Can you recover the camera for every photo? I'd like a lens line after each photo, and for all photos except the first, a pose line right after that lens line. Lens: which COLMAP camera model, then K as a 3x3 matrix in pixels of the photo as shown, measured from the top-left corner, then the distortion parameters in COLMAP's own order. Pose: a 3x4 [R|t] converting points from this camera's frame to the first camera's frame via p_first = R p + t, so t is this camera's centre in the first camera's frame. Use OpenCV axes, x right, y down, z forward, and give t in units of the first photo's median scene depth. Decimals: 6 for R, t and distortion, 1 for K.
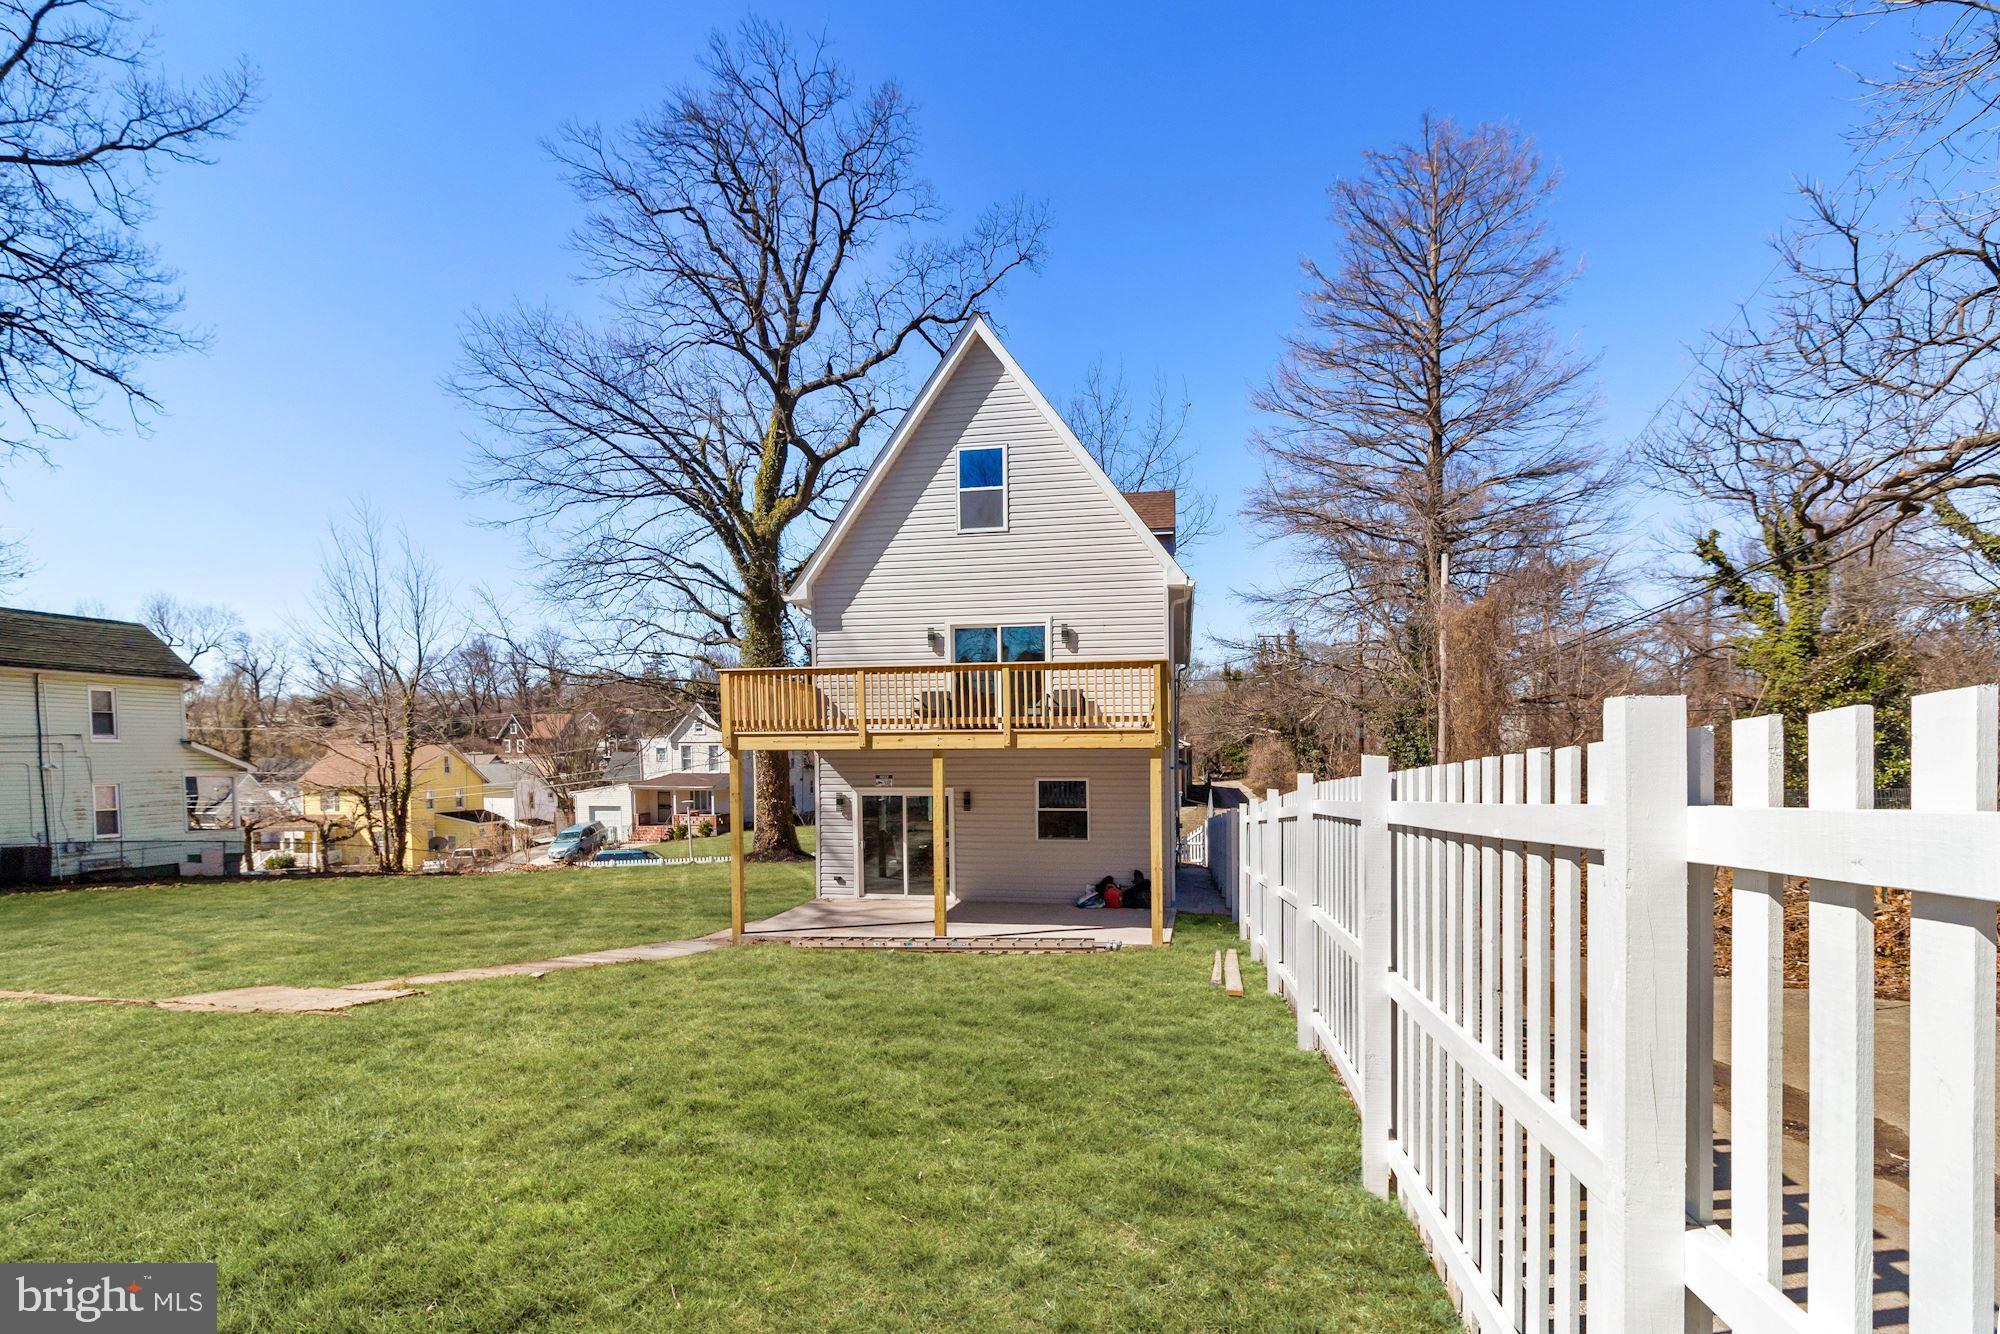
lens RADIAL K [[958.9, 0, 1005.5], [0, 958.9, 683.9], [0, 0, 1]] dist [-0.001048, -0.000129]
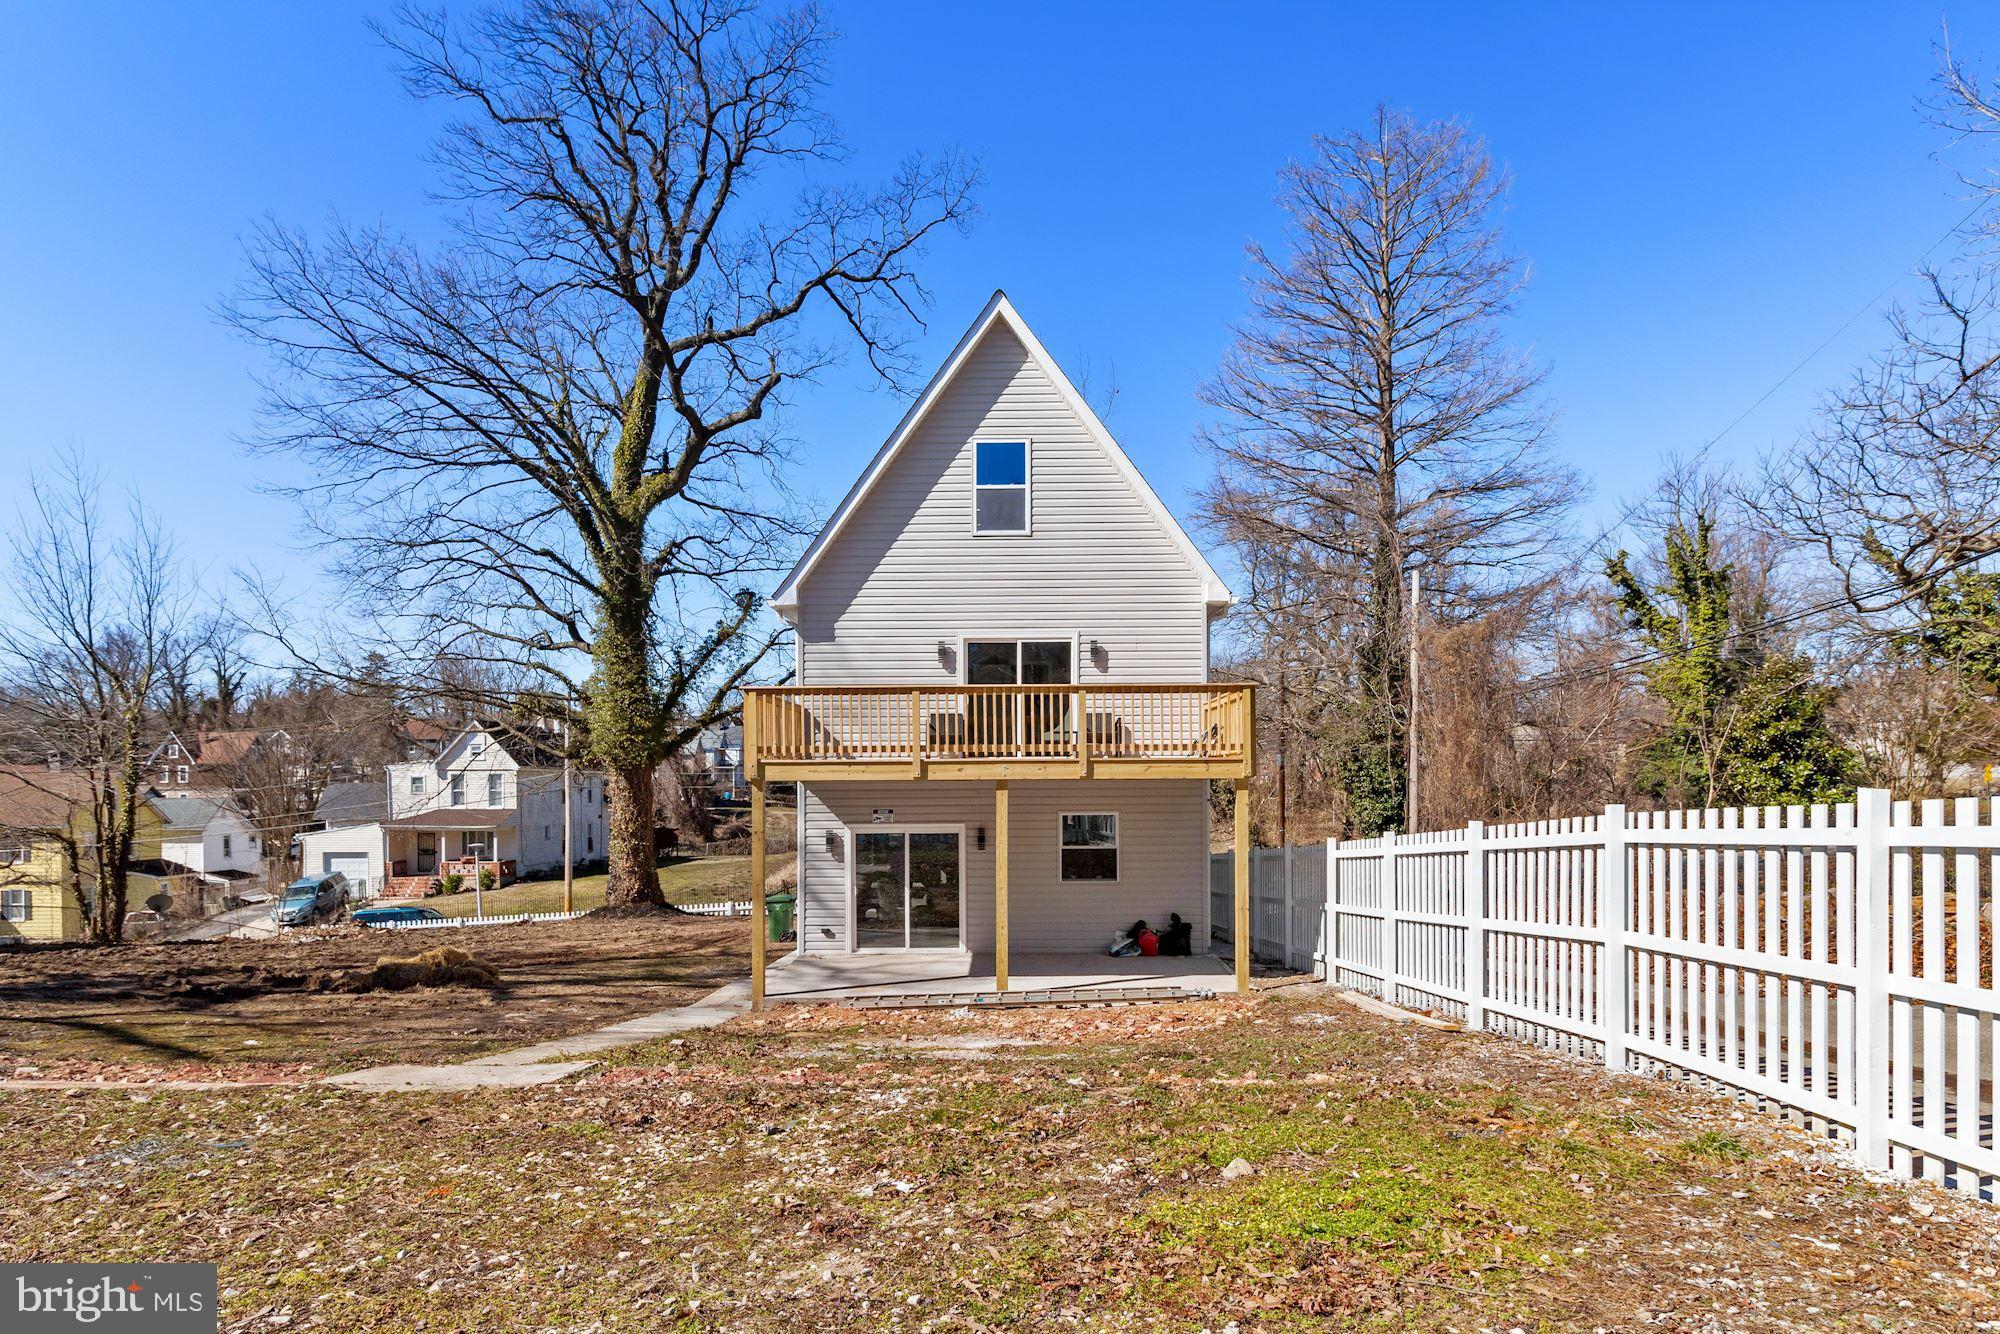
lens RADIAL K [[1153.2, 0, 995.6], [0, 1153.2, 661.6], [0, 0, 1]] dist [-0.001600, -0.000086]
pose [[0.983106, 0.018652, 0.182083, -0.129650], [-0.012661, 0.999341, -0.034008, -0.002703], [-0.182598, 0.031128, 0.982695, -0.028058]]
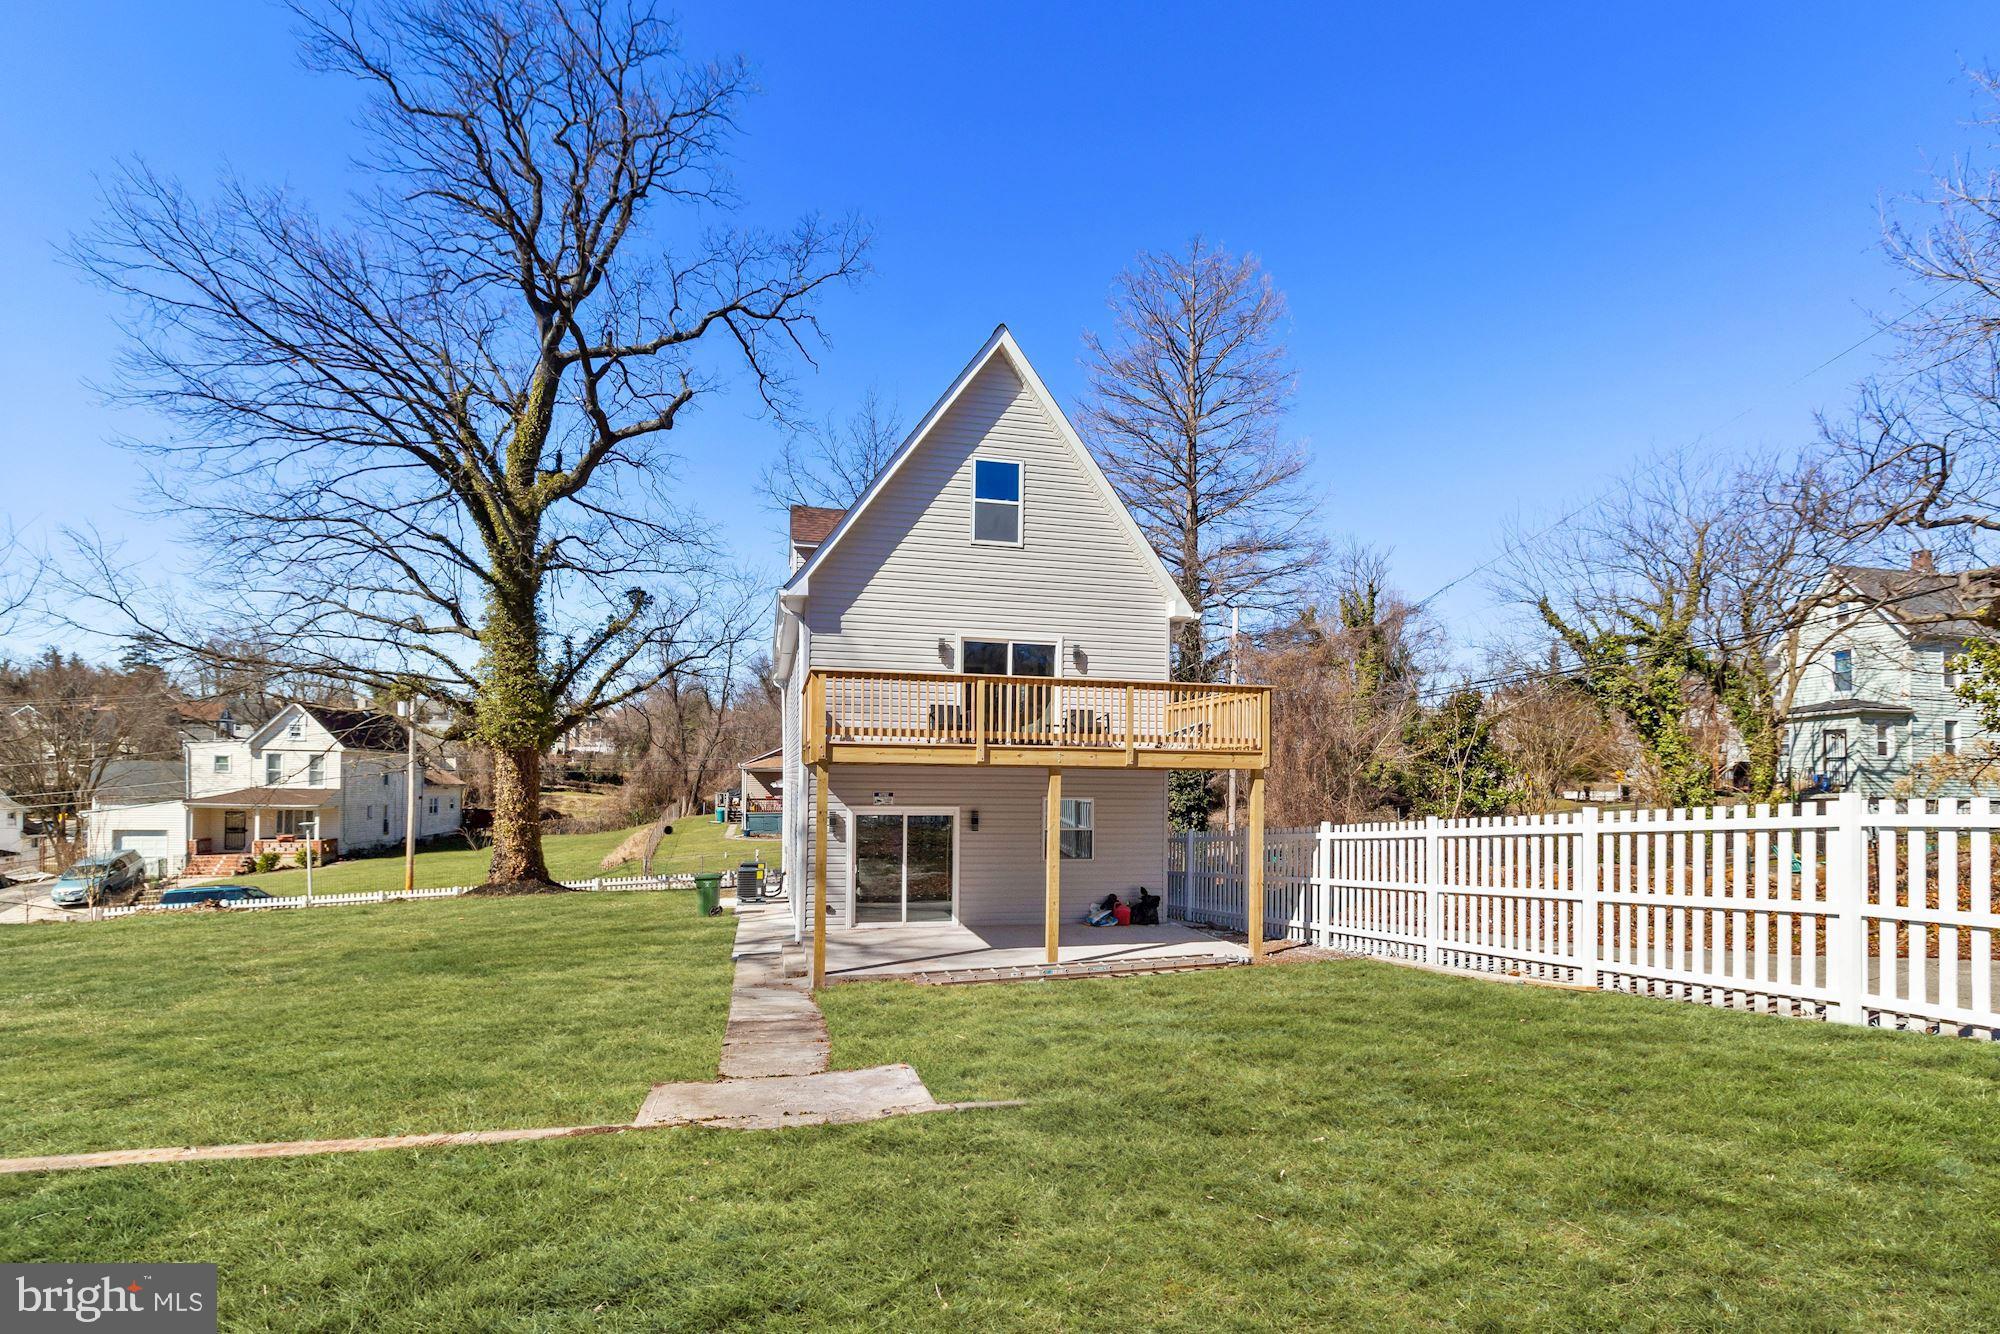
lens RADIAL K [[929.0, 0, 953.4], [0, 929.0, 677.2], [0, 0, 1]] dist [-0.000377, 0.000325]
pose [[0.904559, 0.063206, 0.421637, -0.266584], [-0.049003, 0.997809, -0.044447, 0.012203], [-0.423523, 0.019544, 0.905675, 0.093197]]
